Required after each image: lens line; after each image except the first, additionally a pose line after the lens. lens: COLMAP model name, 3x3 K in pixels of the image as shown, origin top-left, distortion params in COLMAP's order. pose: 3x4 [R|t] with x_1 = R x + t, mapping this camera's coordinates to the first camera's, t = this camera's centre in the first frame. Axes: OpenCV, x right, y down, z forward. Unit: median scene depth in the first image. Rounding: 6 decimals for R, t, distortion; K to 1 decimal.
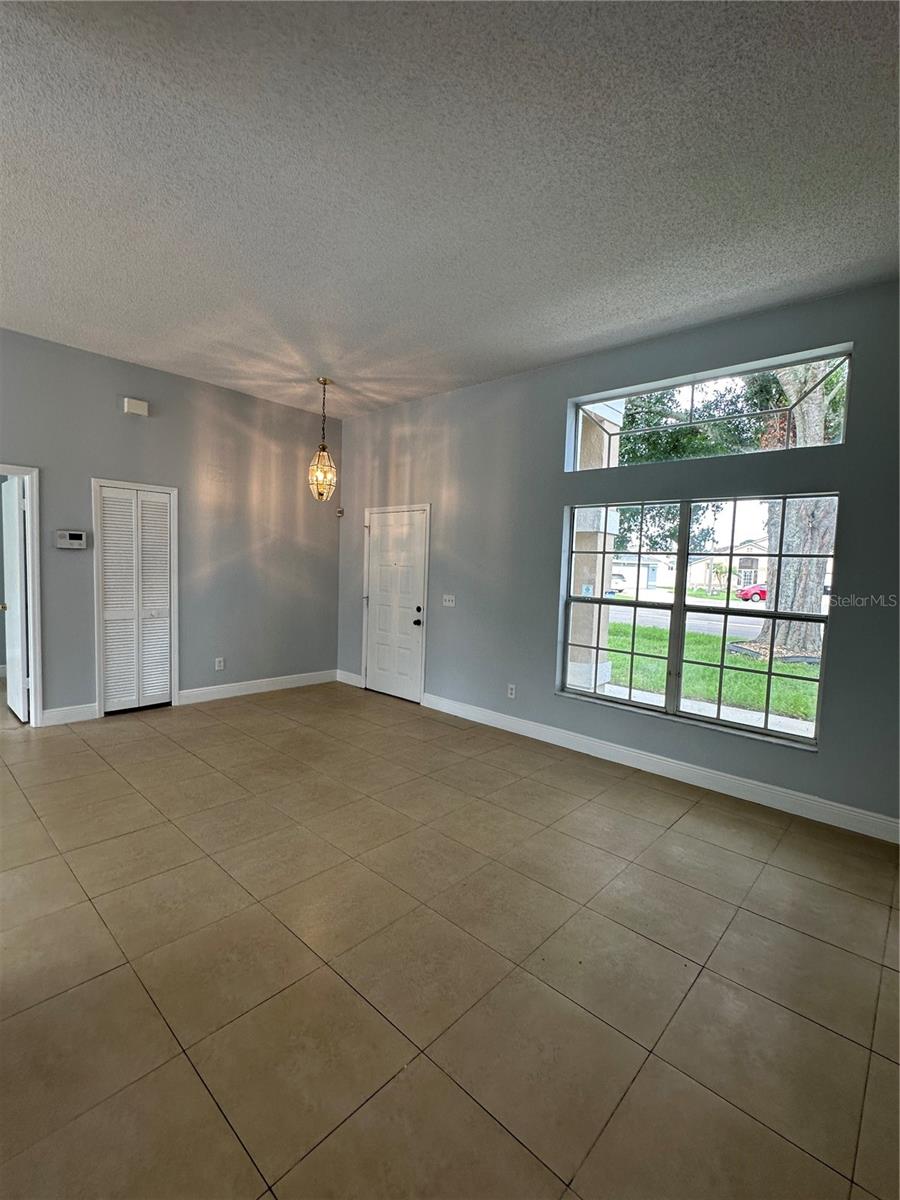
lens RADIAL K [[534.8, 0, 449.6], [0, 534.8, 601.8], [0, 0, 1]] dist [-0.003410, 0.000441]
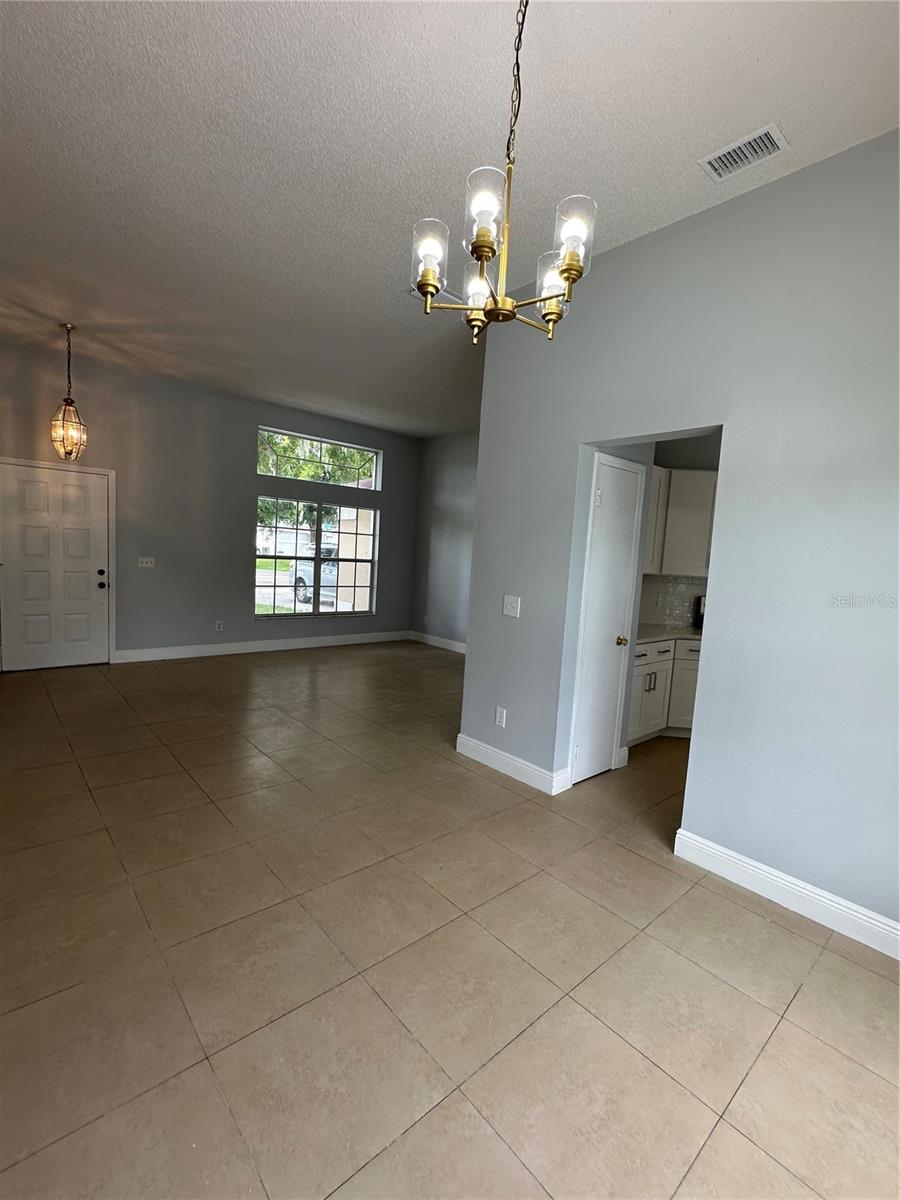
lens RADIAL K [[534.8, 0, 449.6], [0, 534.8, 601.8], [0, 0, 1]] dist [-0.003410, 0.000441]
pose [[0.103076, -0.123654, 0.986957, -1.113569], [0.015449, 0.992322, 0.122713, -0.050345], [-0.994554, 0.002599, 0.104195, 0.256724]]
